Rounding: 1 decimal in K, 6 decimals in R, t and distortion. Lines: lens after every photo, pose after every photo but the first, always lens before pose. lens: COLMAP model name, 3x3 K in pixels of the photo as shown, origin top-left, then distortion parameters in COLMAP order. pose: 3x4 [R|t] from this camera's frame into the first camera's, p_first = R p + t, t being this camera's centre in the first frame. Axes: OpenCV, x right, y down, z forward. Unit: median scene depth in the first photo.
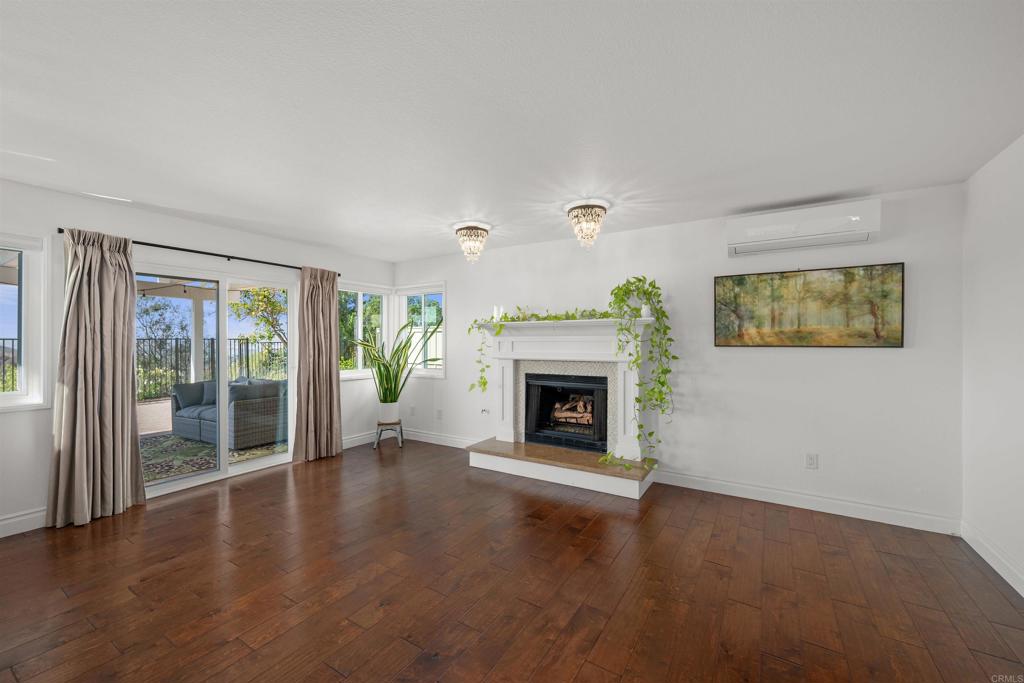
lens RADIAL K [[416.3, 0, 511.6], [0, 416.3, 339.3], [0, 0, 1]] dist [0.003724, 0.000145]
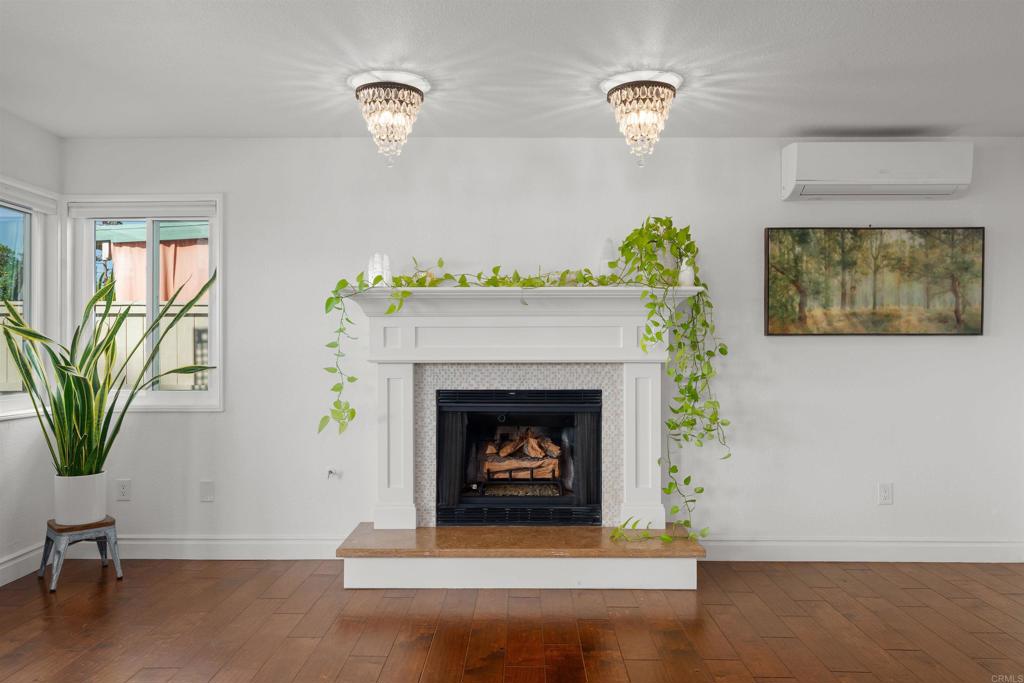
lens RADIAL K [[773.0, 0, 512.4], [0, 773.0, 343.7], [0, 0, 1]] dist [-0.002924, 0.008108]
pose [[0.852351, 0.000982, 0.522969, -0.452274], [-0.001921, 0.999997, 0.001253, 0.027756], [-0.522966, -0.002072, 0.852351, 0.173086]]
